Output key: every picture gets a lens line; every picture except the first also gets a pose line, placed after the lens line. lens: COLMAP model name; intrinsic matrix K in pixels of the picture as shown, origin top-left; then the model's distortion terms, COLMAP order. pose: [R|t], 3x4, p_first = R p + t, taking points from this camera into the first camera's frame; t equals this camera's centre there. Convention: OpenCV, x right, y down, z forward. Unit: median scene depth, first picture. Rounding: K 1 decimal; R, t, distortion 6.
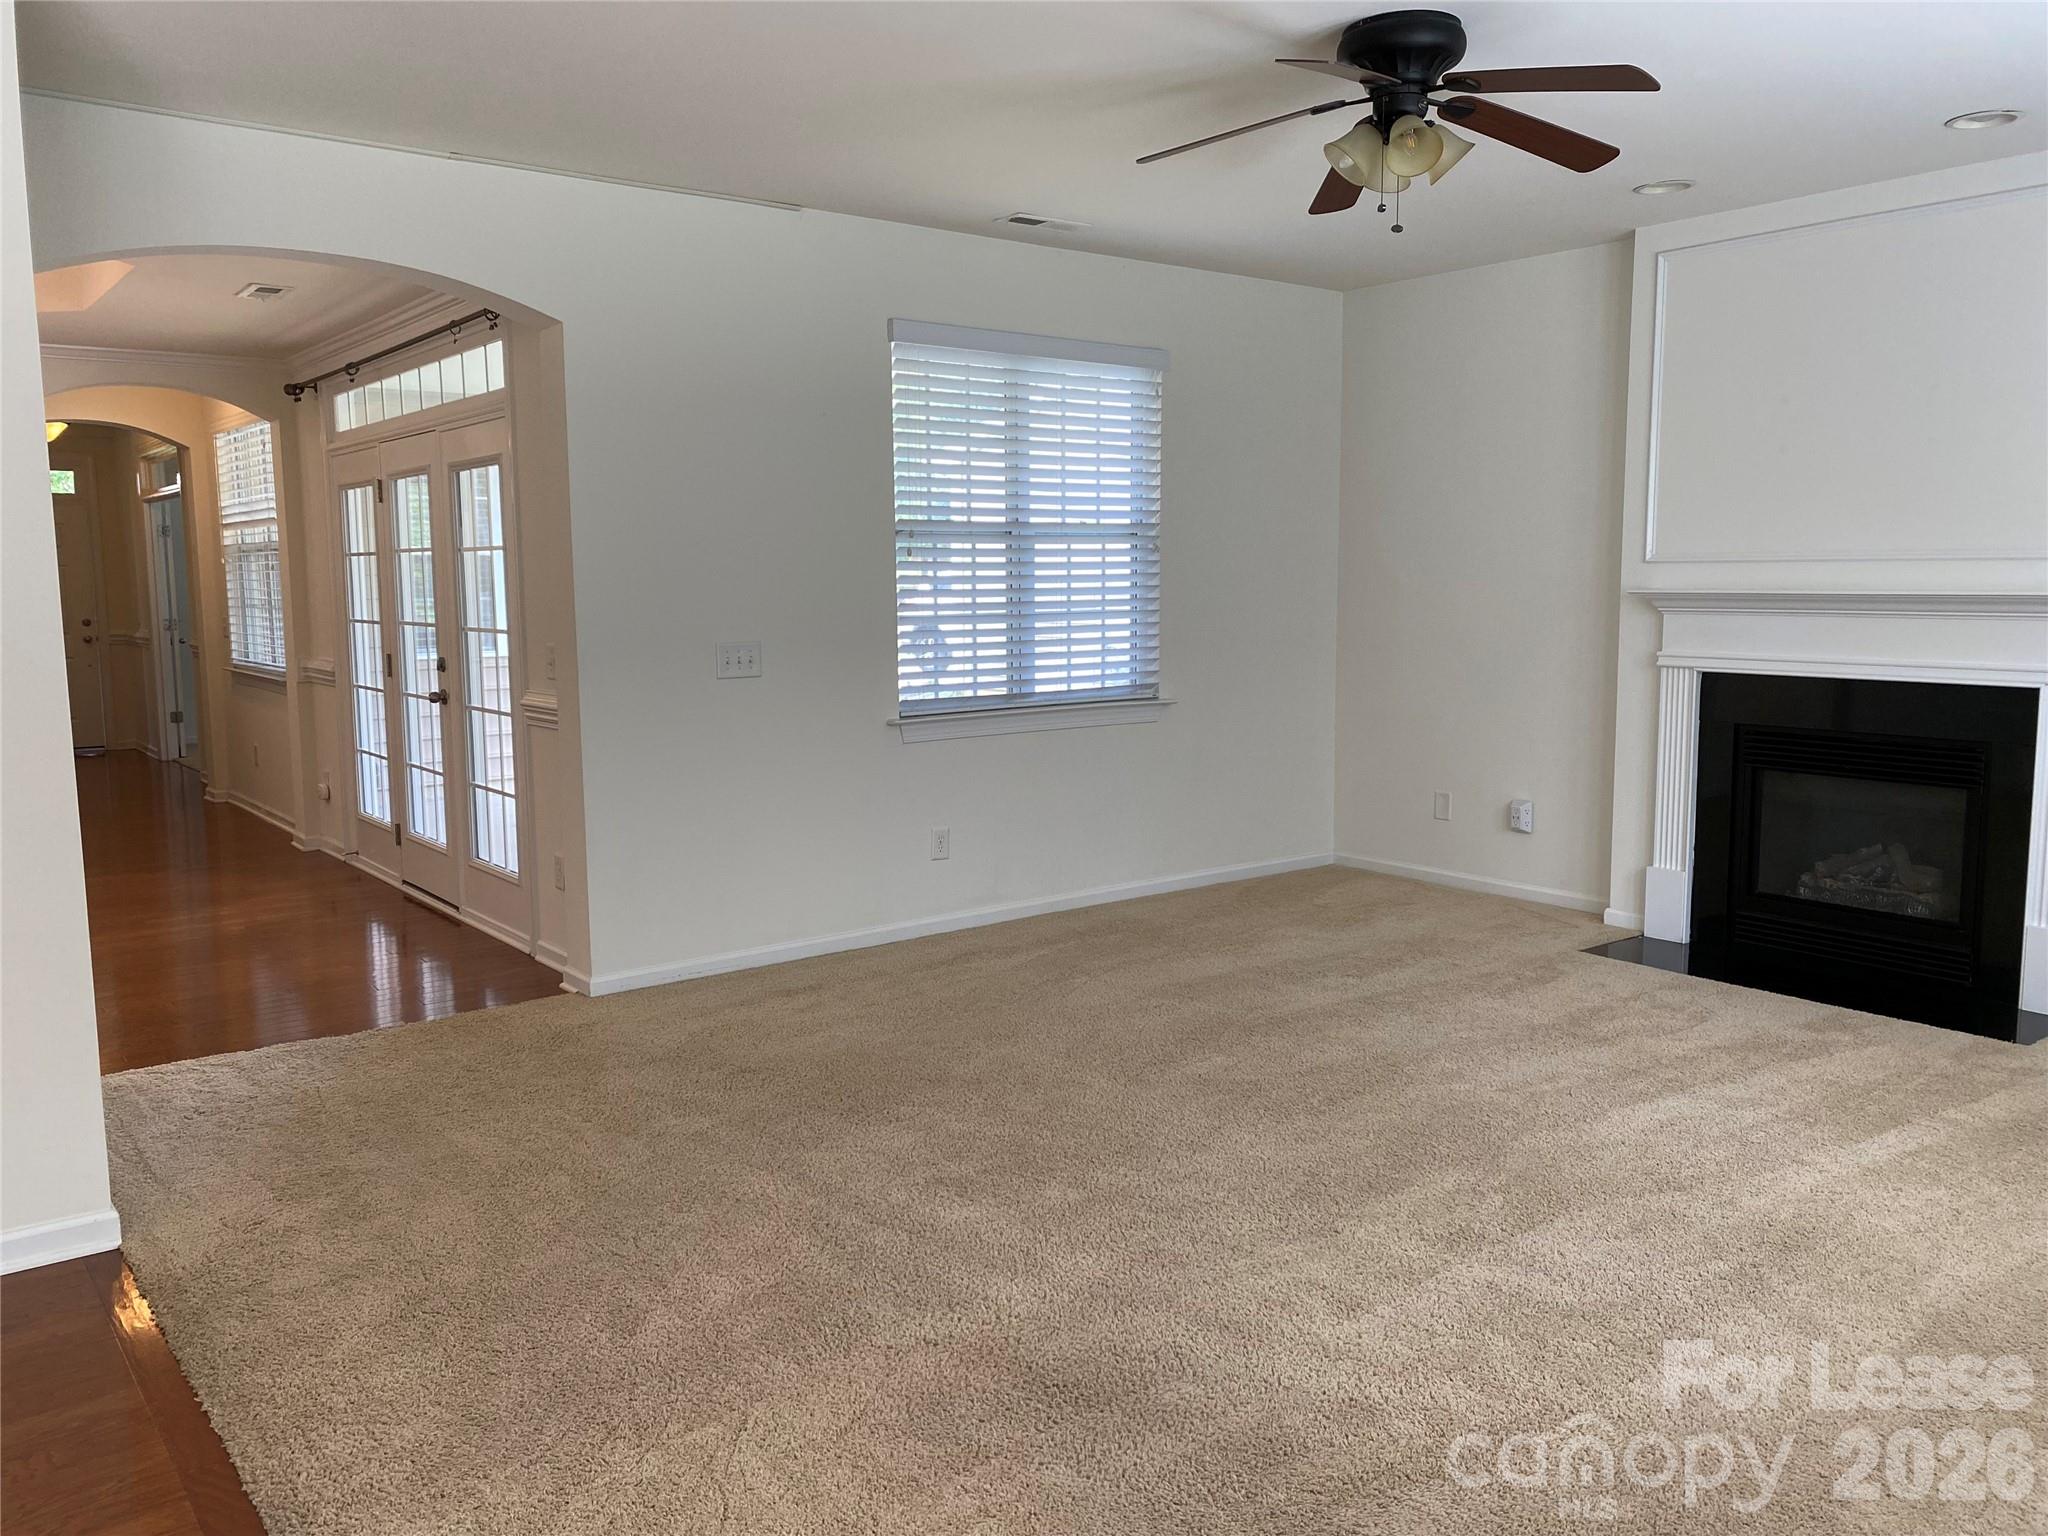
lens RADIAL K [[1550.9, 0, 1023.4], [0, 1550.9, 738.6], [0, 0, 1]] dist [-0.001684, -0.001235]
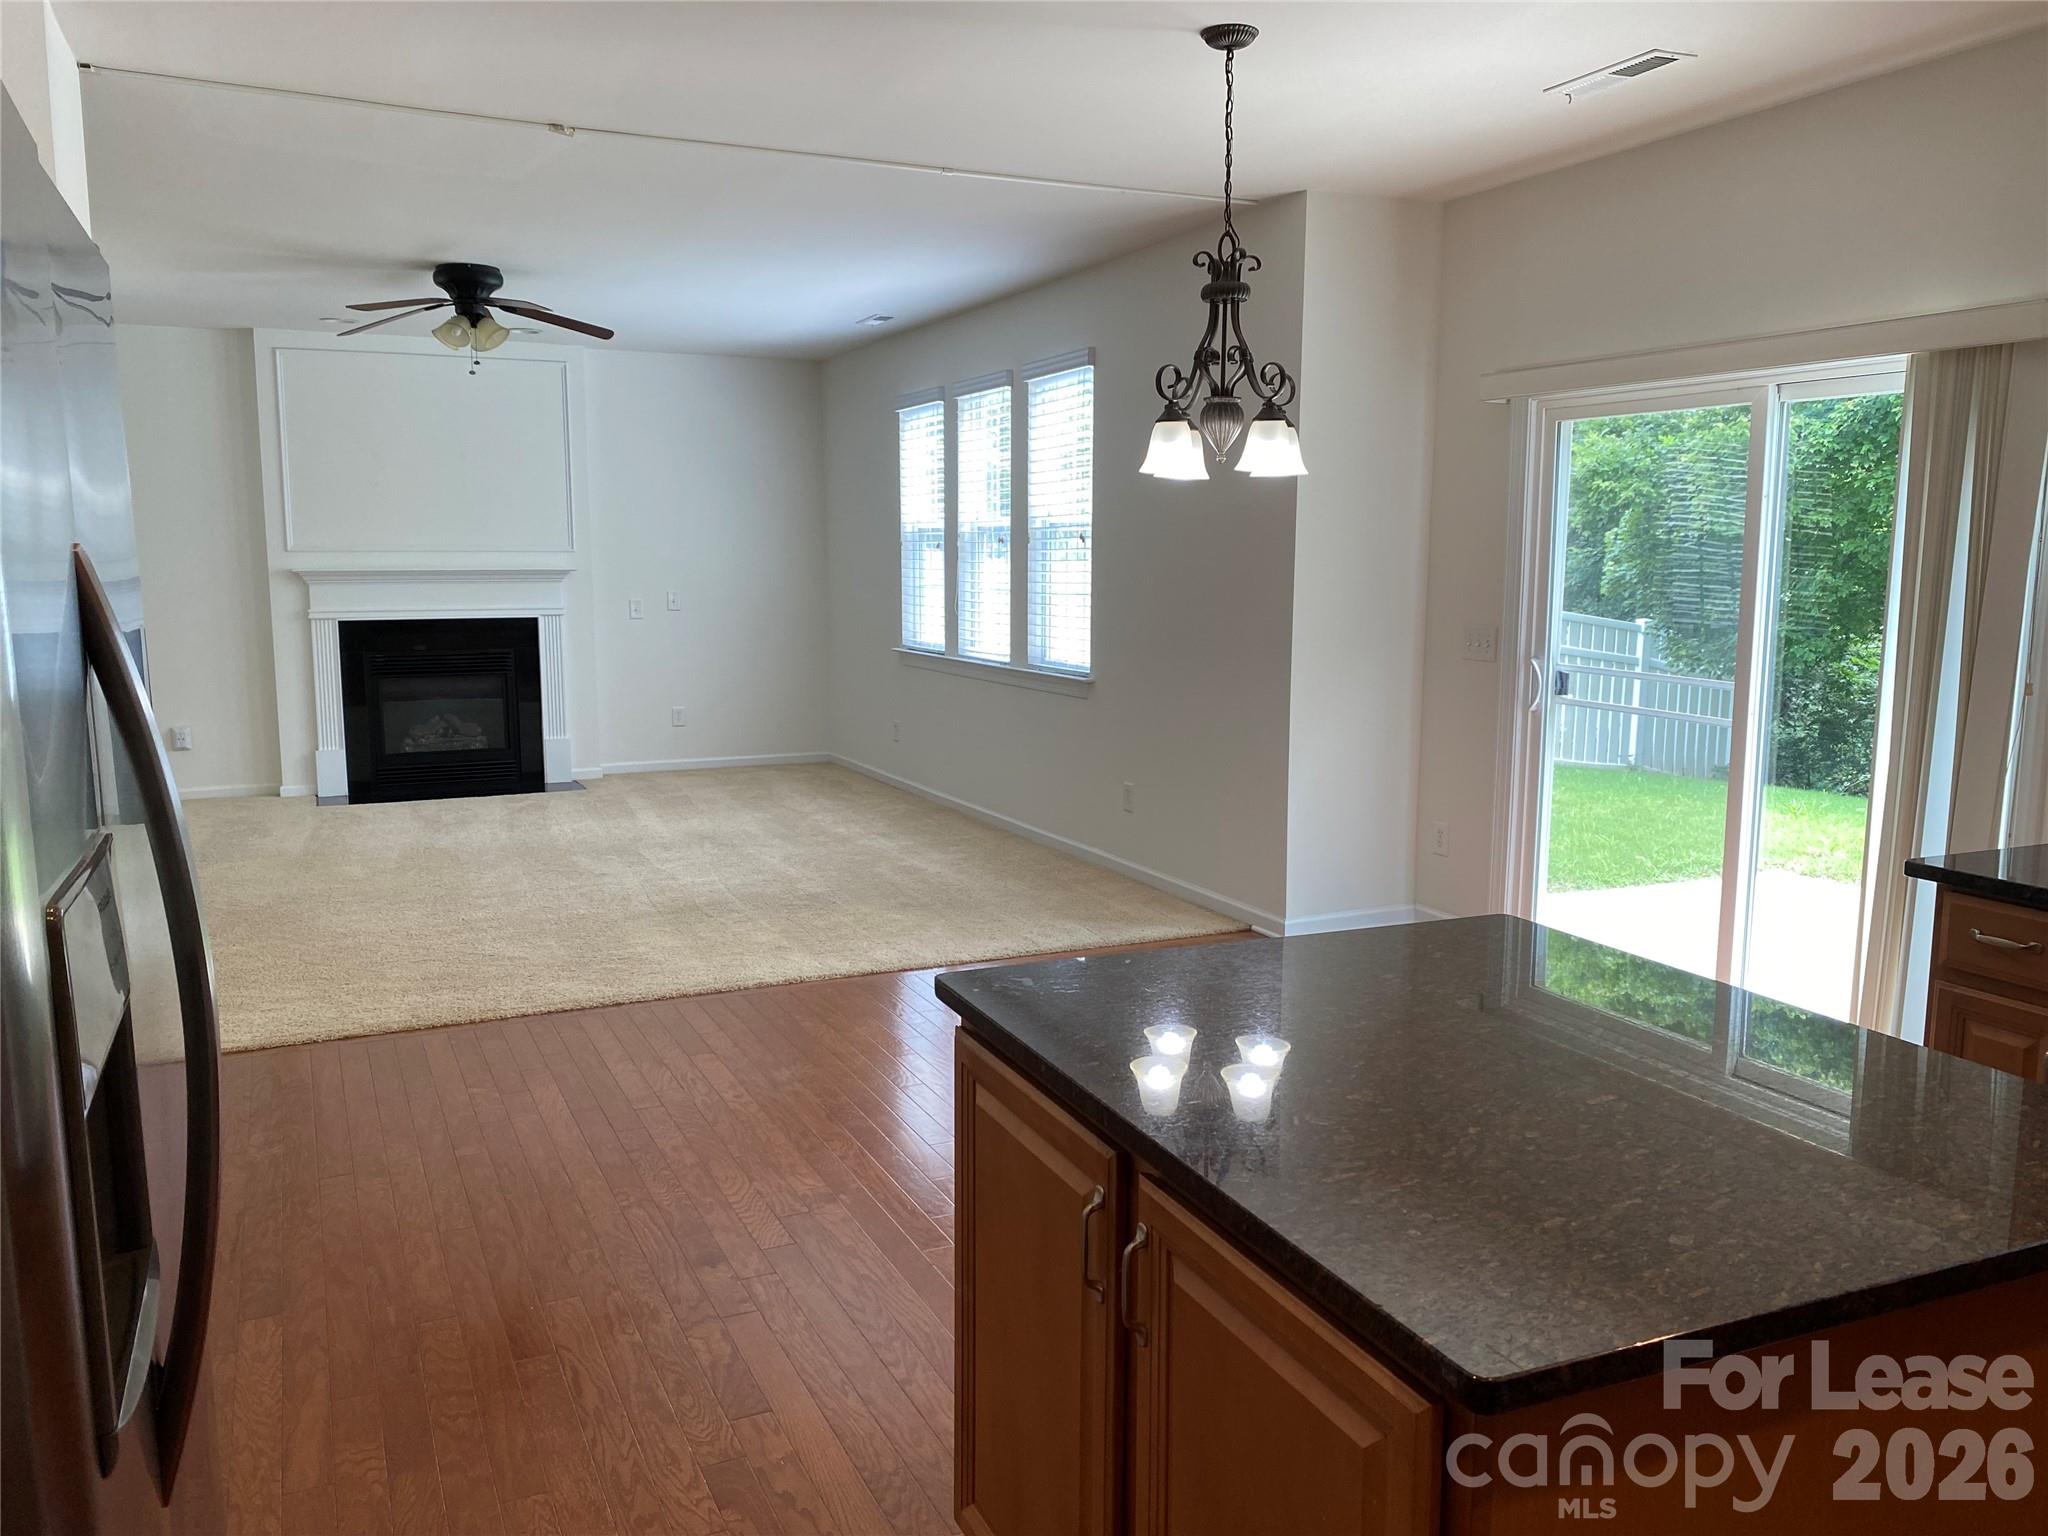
lens RADIAL K [[1535.0, 0, 1024.0], [0, 1535.0, 768.0], [0, 0, 1]] dist [0.003314, 0.001486]
pose [[0.242450, -0.117592, 0.963011, -0.928719], [0.102557, 0.990172, 0.095088, 0.028786], [-0.964728, 0.075710, 0.252127, -0.064498]]
